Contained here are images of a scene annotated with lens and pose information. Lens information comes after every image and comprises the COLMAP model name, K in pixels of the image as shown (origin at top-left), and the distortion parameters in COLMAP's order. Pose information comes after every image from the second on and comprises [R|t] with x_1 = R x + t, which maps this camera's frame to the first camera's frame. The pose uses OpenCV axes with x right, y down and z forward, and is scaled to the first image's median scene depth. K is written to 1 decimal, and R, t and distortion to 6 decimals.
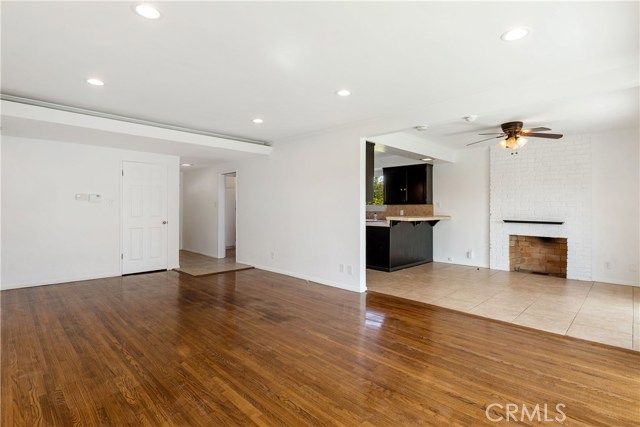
lens RADIAL K [[311.7, 0, 321.5], [0, 311.7, 210.5], [0, 0, 1]] dist [-0.001116, -0.000981]
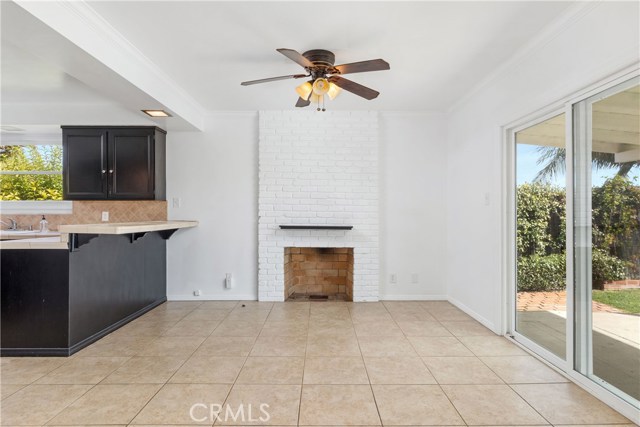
lens RADIAL K [[354.4, 0, 318.3], [0, 354.4, 211.3], [0, 0, 1]] dist [0.026412, 0.001359]
pose [[0.713901, 0.000840, 0.700246, 0.111016], [0.006127, 0.999954, -0.007446, 0.006112], [-0.700220, 0.009606, 0.713863, 0.383337]]
